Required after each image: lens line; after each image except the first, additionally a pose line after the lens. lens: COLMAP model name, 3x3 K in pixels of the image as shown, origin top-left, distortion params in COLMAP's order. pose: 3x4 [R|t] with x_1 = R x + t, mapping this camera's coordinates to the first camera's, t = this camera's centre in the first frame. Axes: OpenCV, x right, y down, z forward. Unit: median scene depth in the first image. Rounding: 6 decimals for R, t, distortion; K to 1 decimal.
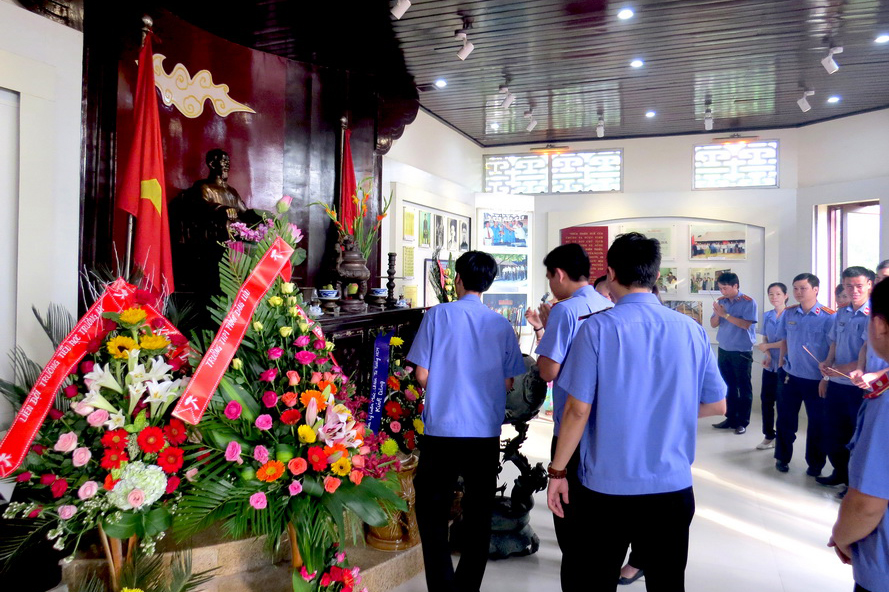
lens RADIAL K [[639.6, 0, 444.0], [0, 639.6, 264.5], [0, 0, 1]] dist [-0.002306, -0.001559]
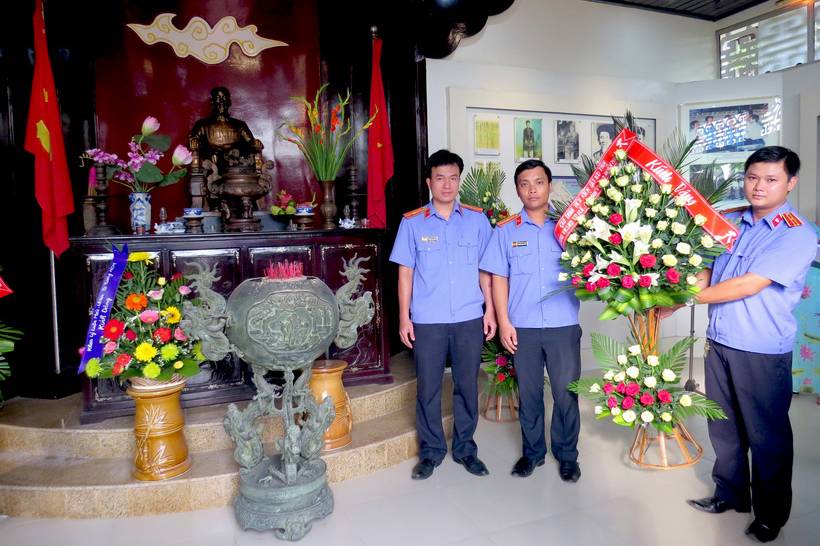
lens RADIAL K [[617.2, 0, 432.2], [0, 617.2, 248.4], [0, 0, 1]] dist [-0.026526, -0.001962]
pose [[0.696341, -0.011257, -0.717623, 0.372531], [0.046004, 0.998521, 0.028977, 0.045330], [0.716236, -0.053191, 0.695828, 0.307728]]
